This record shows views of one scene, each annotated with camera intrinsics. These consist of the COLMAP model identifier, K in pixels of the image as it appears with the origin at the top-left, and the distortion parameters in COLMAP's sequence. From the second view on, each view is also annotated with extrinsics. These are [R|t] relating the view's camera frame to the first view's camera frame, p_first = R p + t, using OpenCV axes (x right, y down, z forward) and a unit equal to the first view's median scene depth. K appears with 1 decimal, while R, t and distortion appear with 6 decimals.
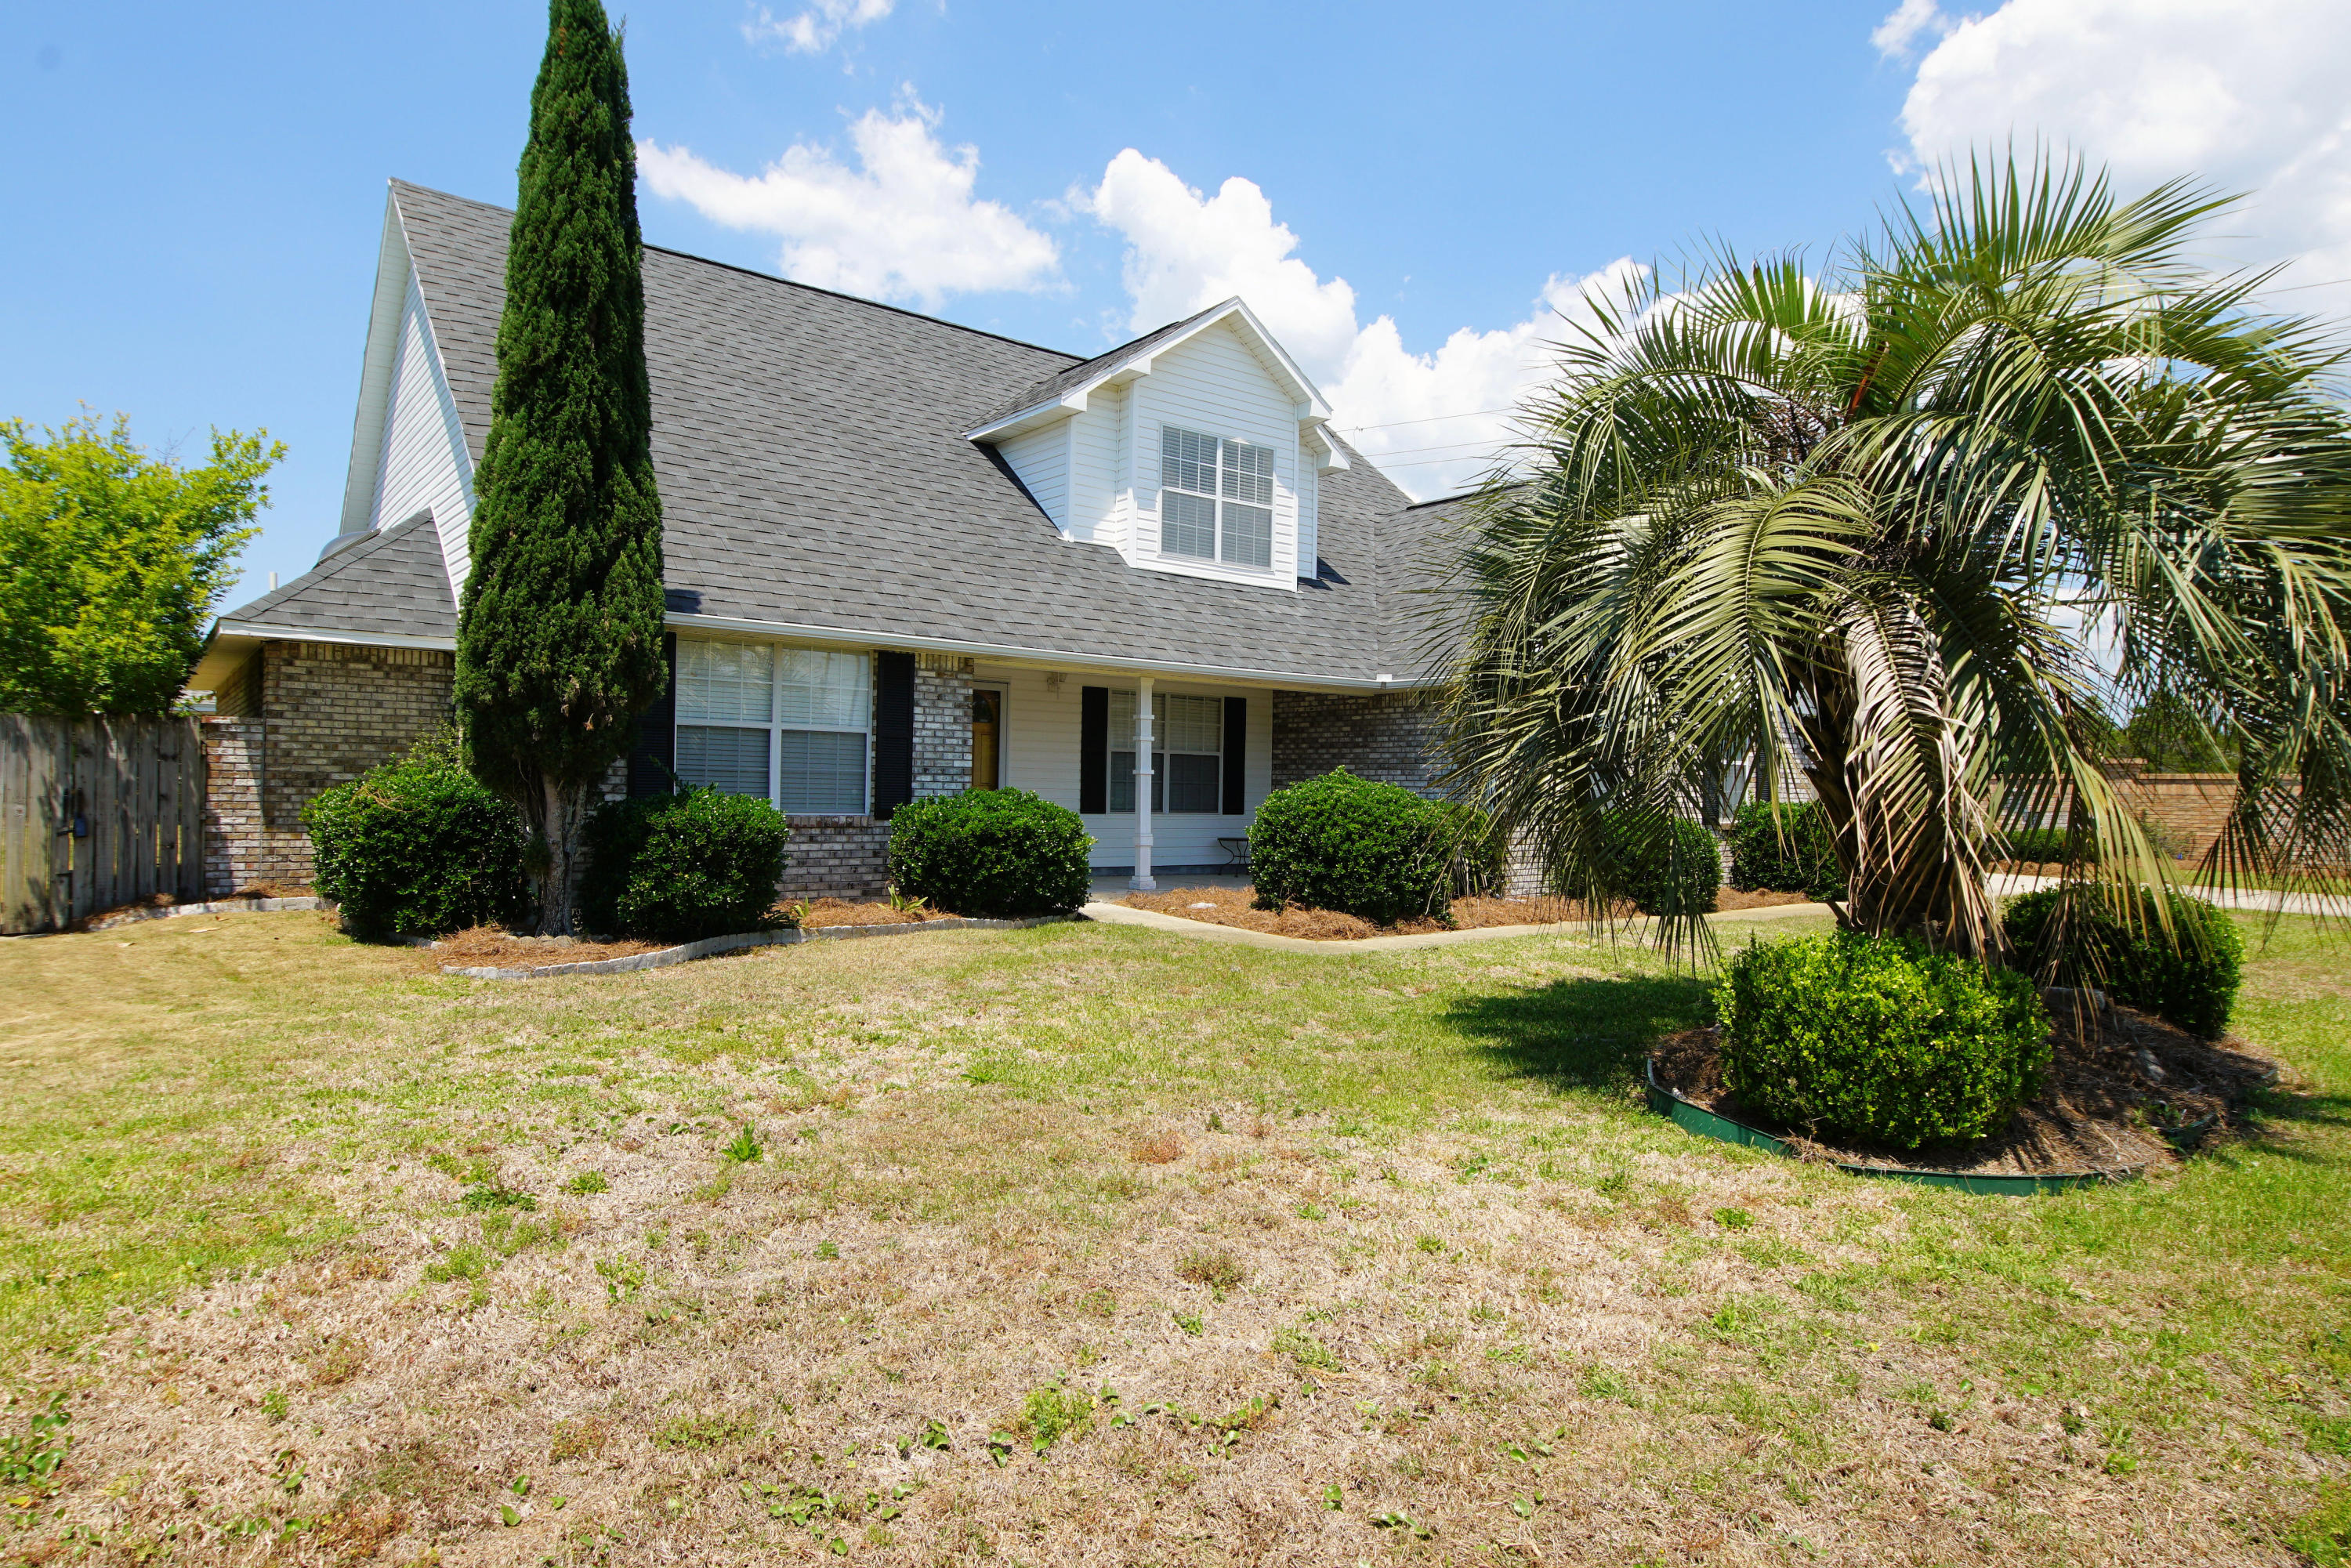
lens RADIAL K [[1336.9, 0, 1159.2], [0, 1336.9, 767.8], [0, 0, 1]] dist [0.045899, -0.044712]
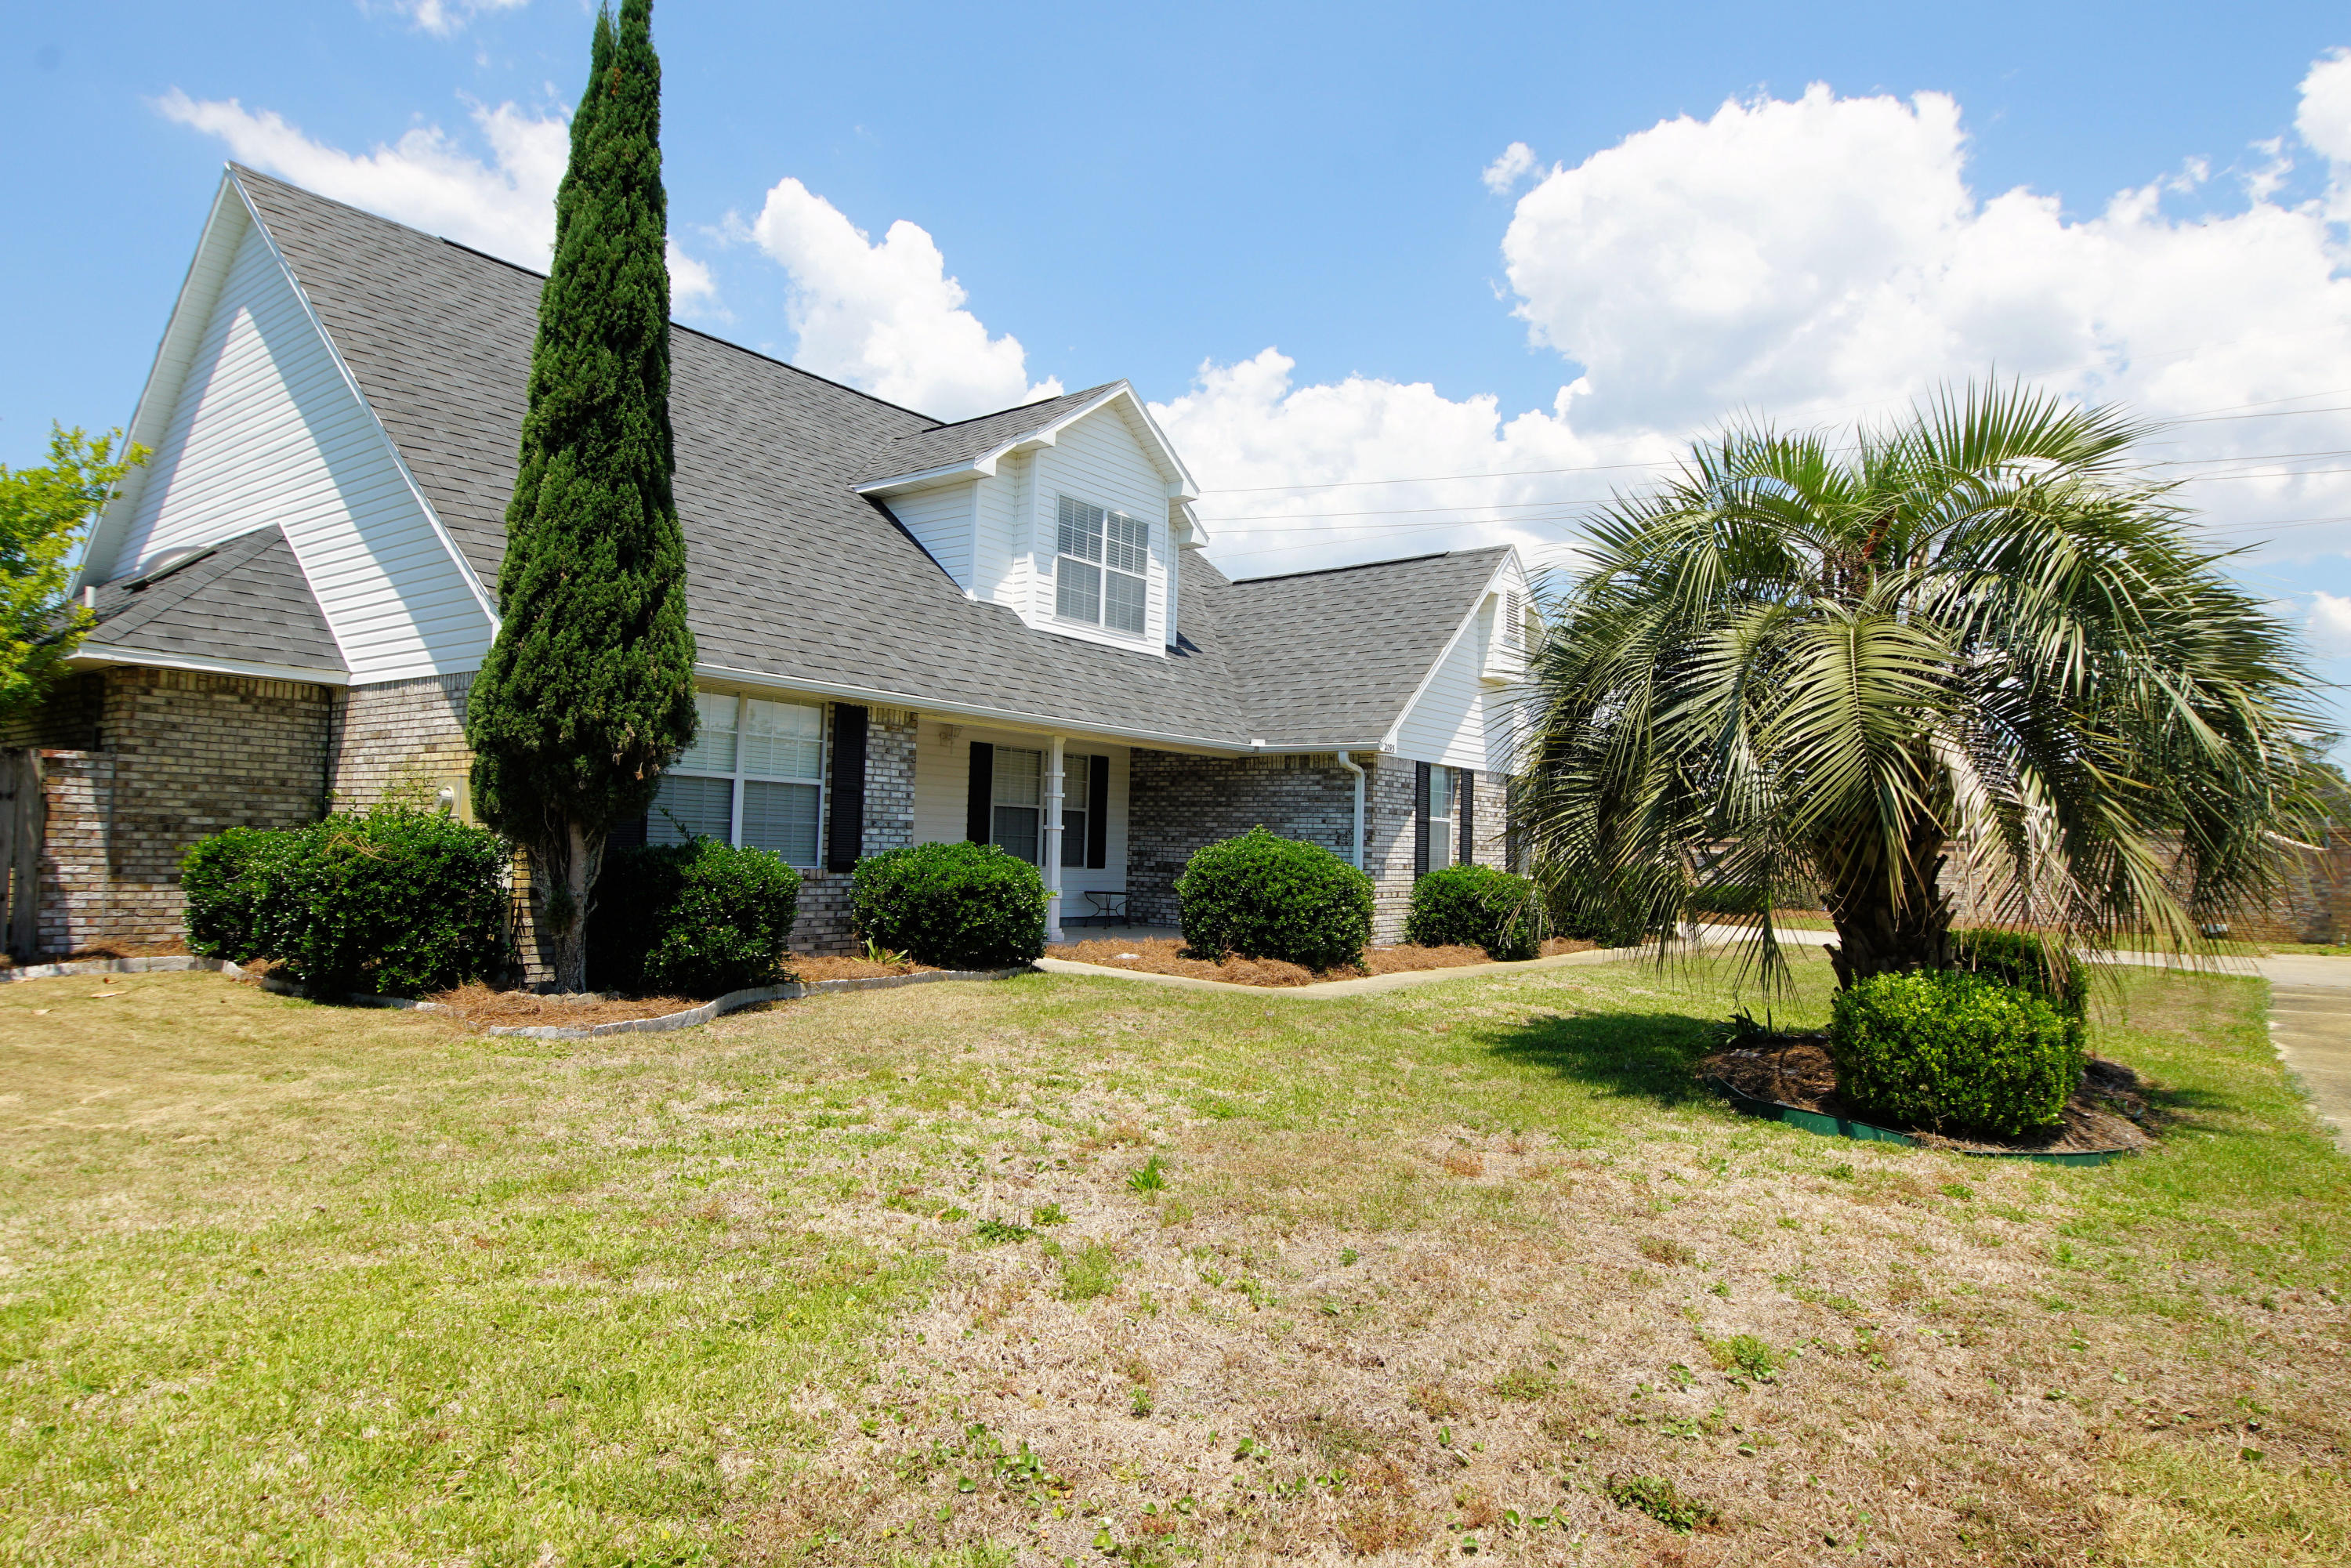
lens RADIAL K [[1336.9, 0, 1159.2], [0, 1336.9, 767.8], [0, 0, 1]] dist [0.045899, -0.044712]
pose [[0.968216, 0.025794, 0.248783, -0.225576], [-0.016108, 0.999034, -0.040892, -0.002145], [-0.249598, 0.035585, 0.967696, -0.026416]]
